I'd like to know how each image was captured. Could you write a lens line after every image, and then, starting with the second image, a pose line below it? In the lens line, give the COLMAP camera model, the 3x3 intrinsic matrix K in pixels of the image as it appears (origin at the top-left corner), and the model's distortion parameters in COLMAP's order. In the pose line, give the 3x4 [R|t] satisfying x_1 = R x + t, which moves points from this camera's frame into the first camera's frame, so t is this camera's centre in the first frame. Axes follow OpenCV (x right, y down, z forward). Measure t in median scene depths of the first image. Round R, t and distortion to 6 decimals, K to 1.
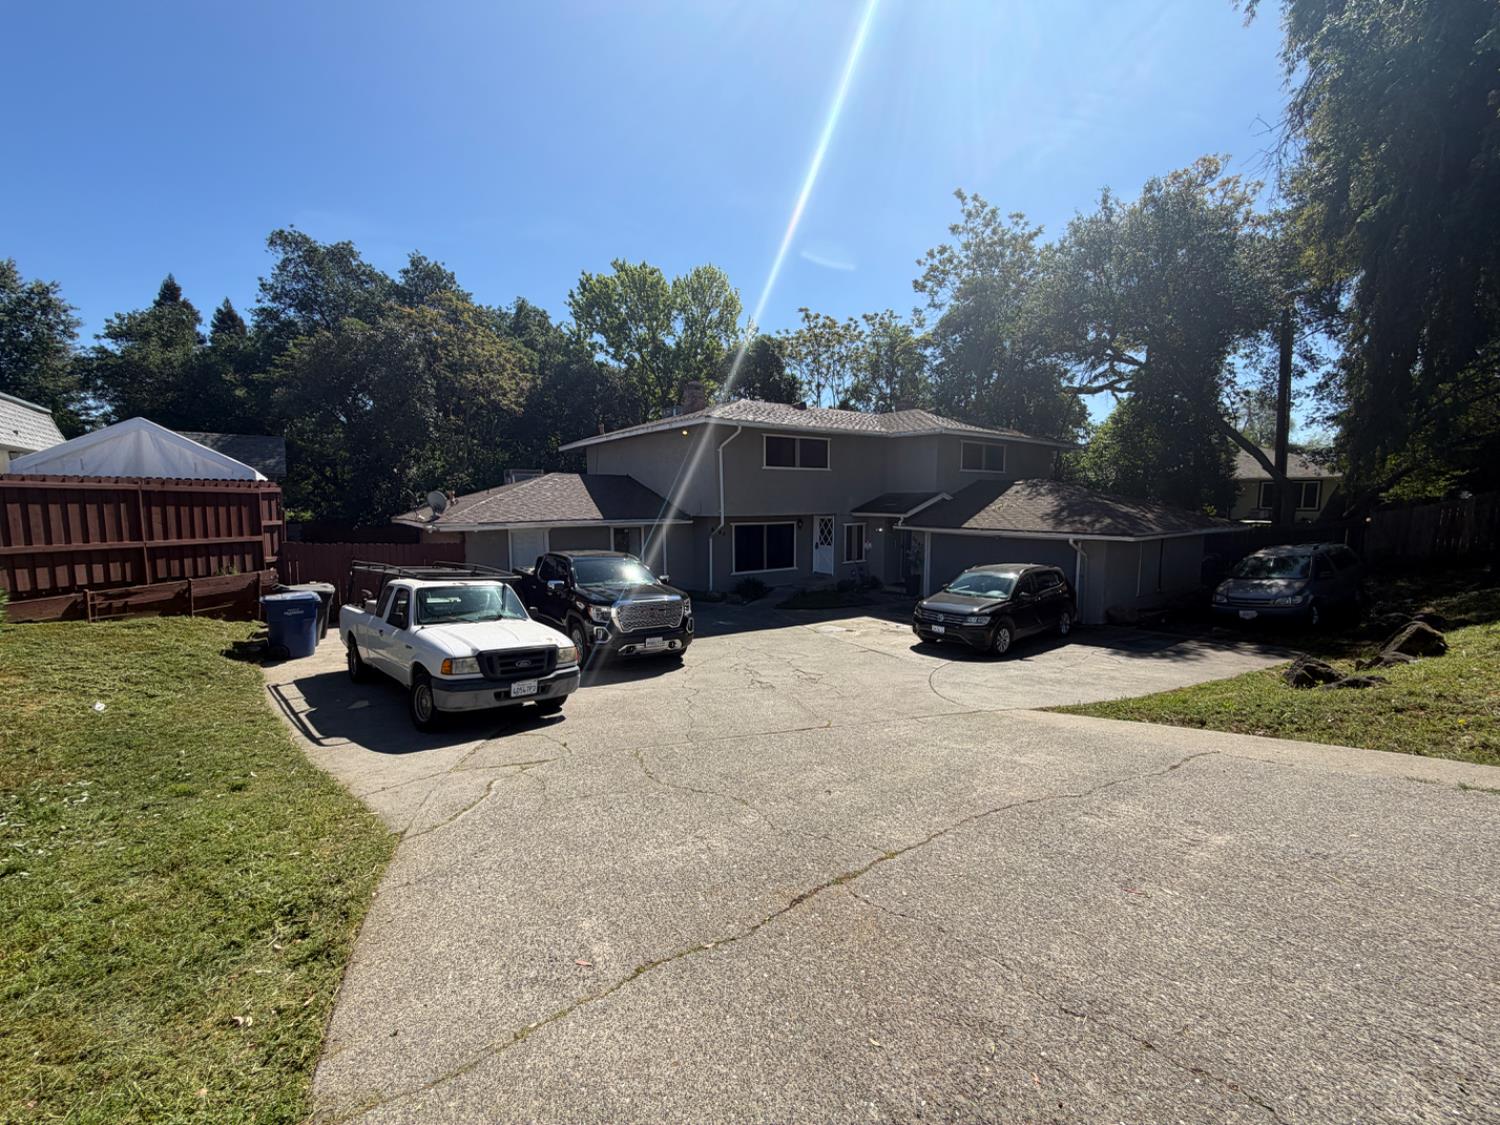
lens RADIAL K [[598.0, 0, 745.3], [0, 598.0, 559.3], [0, 0, 1]] dist [0.000043, -0.000367]
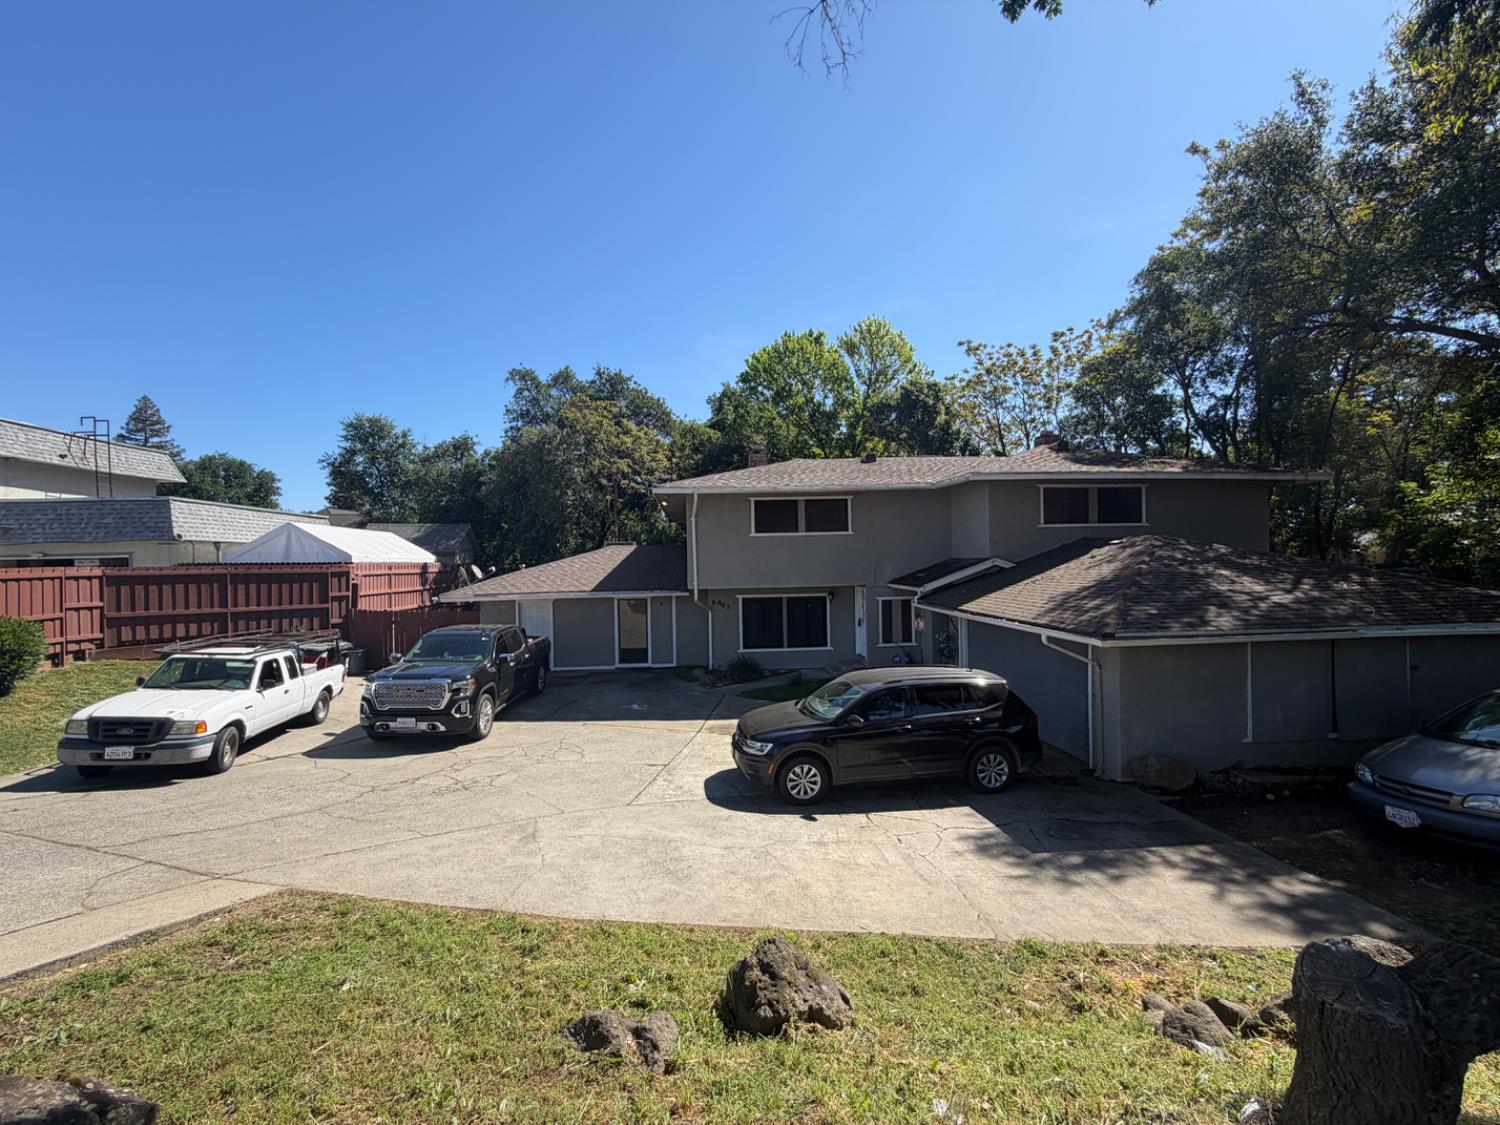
lens RADIAL K [[598.0, 0, 748.4], [0, 598.0, 560.8], [0, 0, 1]] dist [0.000043, -0.000367]
pose [[0.851657, -0.012935, -0.523939, 0.701557], [-0.035169, 0.996032, -0.081757, -0.057889], [0.522918, 0.088055, 0.847823, 0.333663]]
